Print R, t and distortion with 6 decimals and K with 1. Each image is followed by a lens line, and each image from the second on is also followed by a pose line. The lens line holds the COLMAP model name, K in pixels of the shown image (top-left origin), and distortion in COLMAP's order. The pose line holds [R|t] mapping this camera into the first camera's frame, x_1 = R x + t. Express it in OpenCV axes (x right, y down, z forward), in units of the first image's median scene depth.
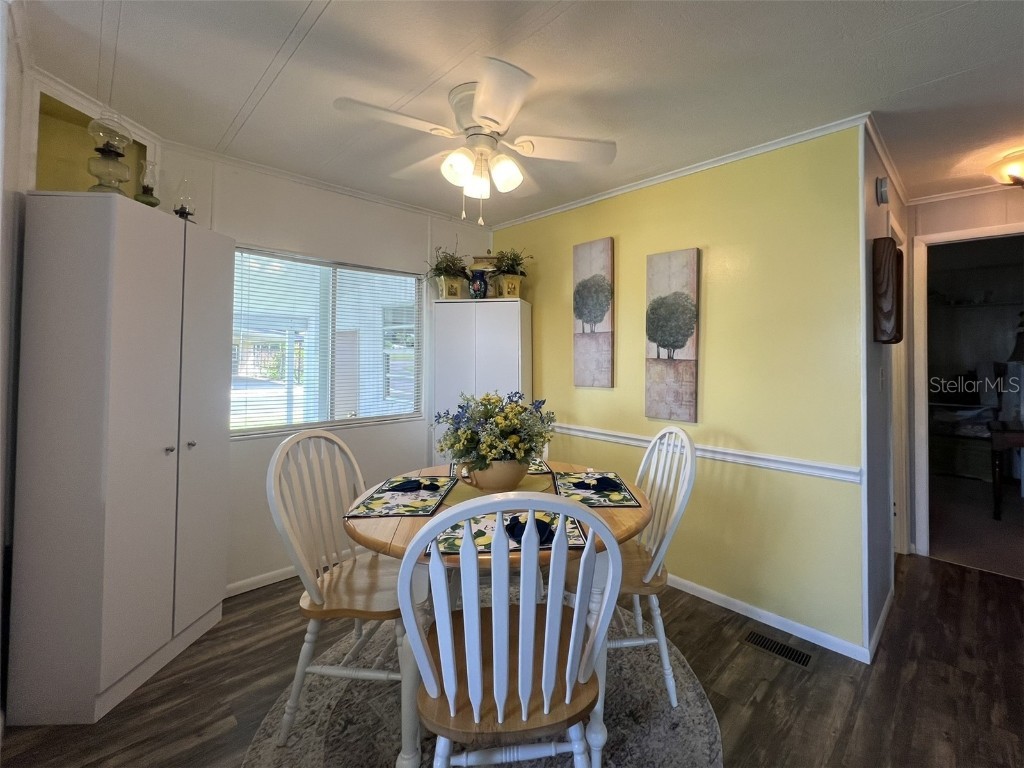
lens RADIAL K [[446.4, 0, 556.5], [0, 446.4, 349.2], [0, 0, 1]] dist [-0.001933, -0.000172]
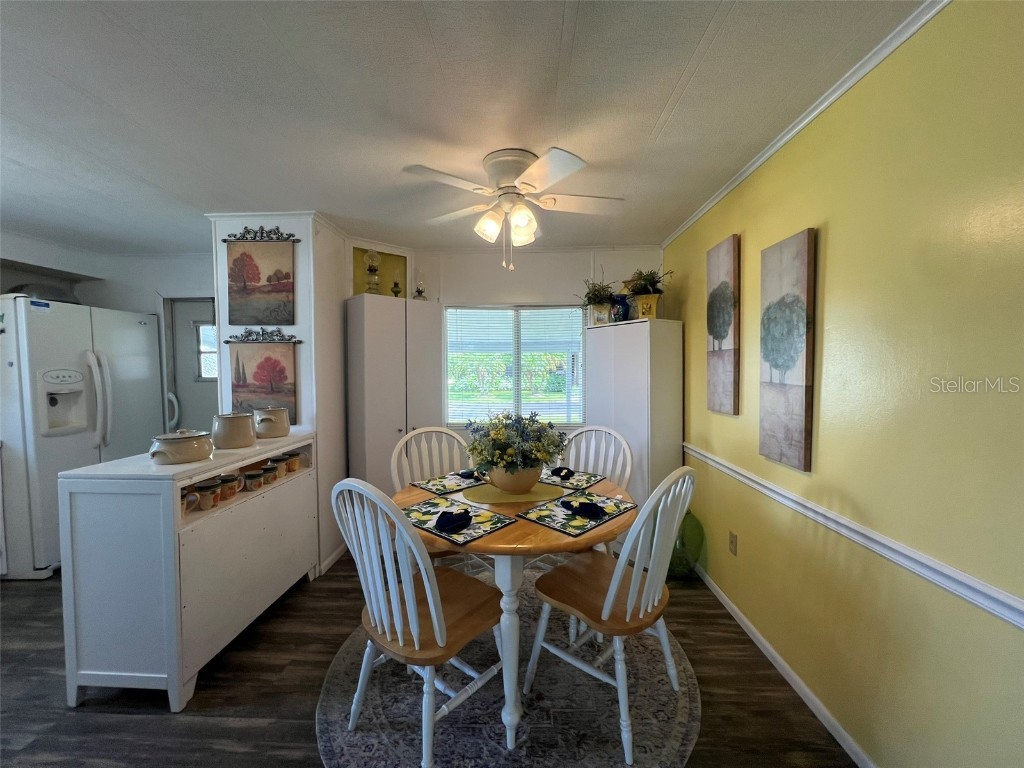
lens RADIAL K [[412.4, 0, 511.8], [0, 412.4, 381.7], [0, 0, 1]] dist [-0.003472, 0.000685]
pose [[0.657637, 0.017088, -0.753141, 0.473624], [0.019571, 0.999018, 0.039757, -0.017766], [0.753081, -0.040885, 0.656657, 0.186941]]
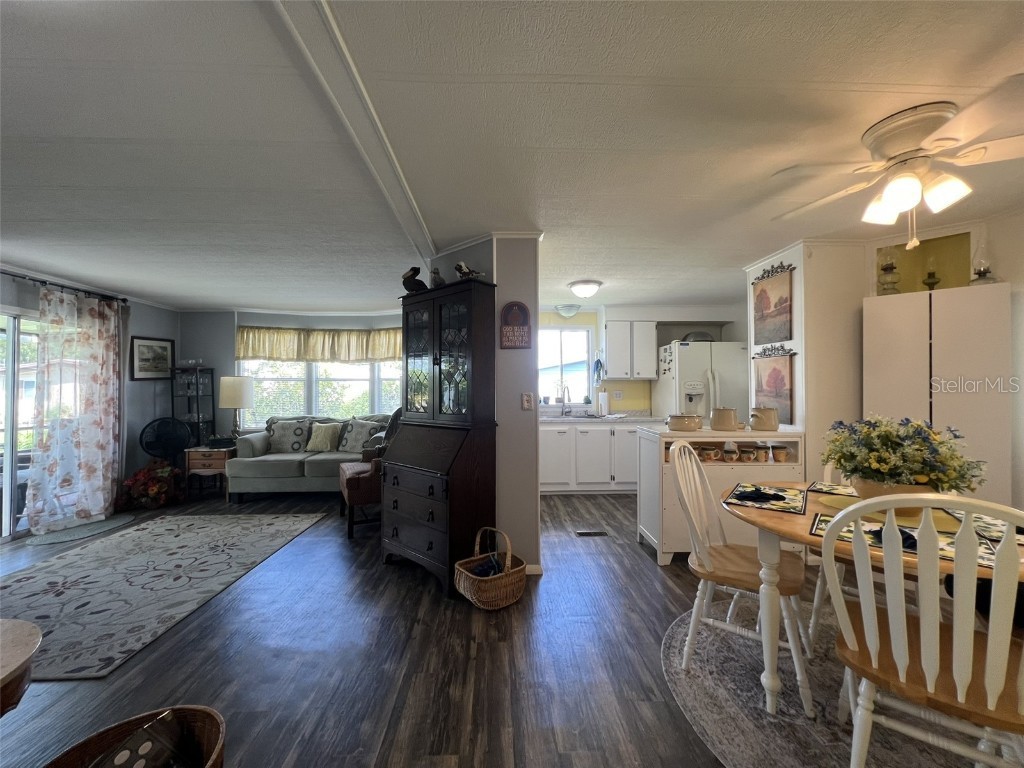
lens RADIAL K [[412.4, 0, 508.2], [0, 412.4, 383.1], [0, 0, 1]] dist [-0.003472, 0.000685]
pose [[-0.703439, -0.017523, -0.710539, 0.785154], [0.004842, 0.999555, -0.029444, 0.030226], [0.710739, -0.024153, -0.703041, 0.713293]]
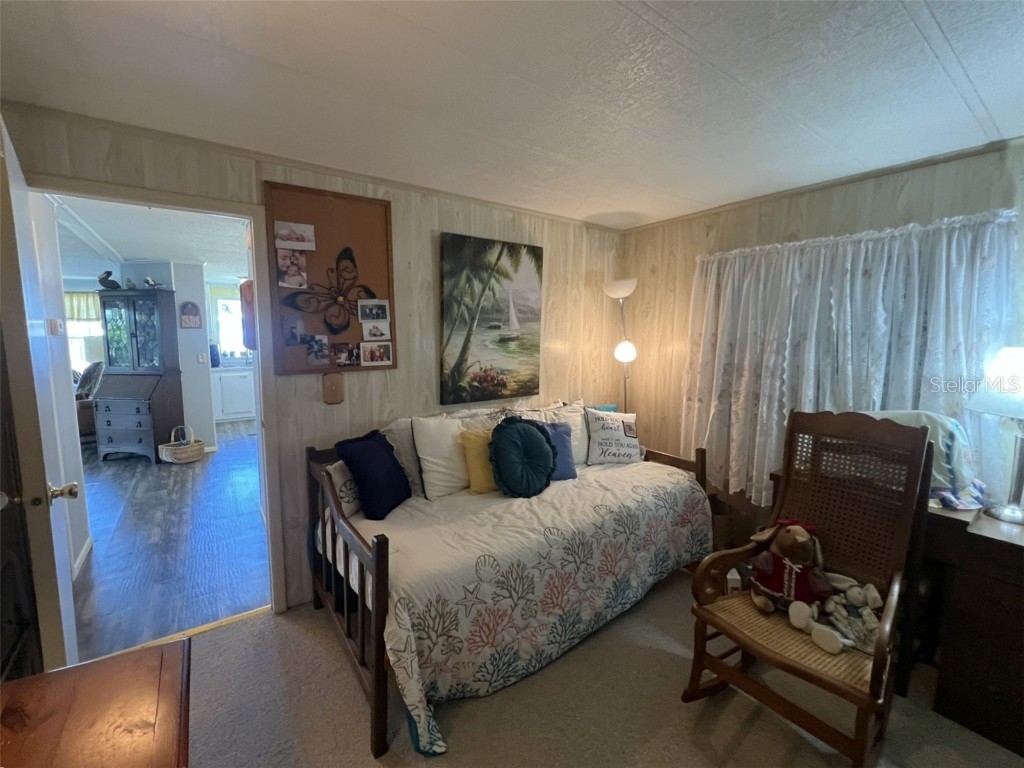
lens RADIAL K [[418.6, 0, 493.2], [0, 418.6, 384.3], [0, 0, 1]] dist [-0.002789, -0.000074]
pose [[-0.196840, 0.102772, -0.975034, 1.630830], [0.003662, 0.994561, 0.104091, -0.030599], [0.980429, 0.016919, -0.196145, 1.708675]]
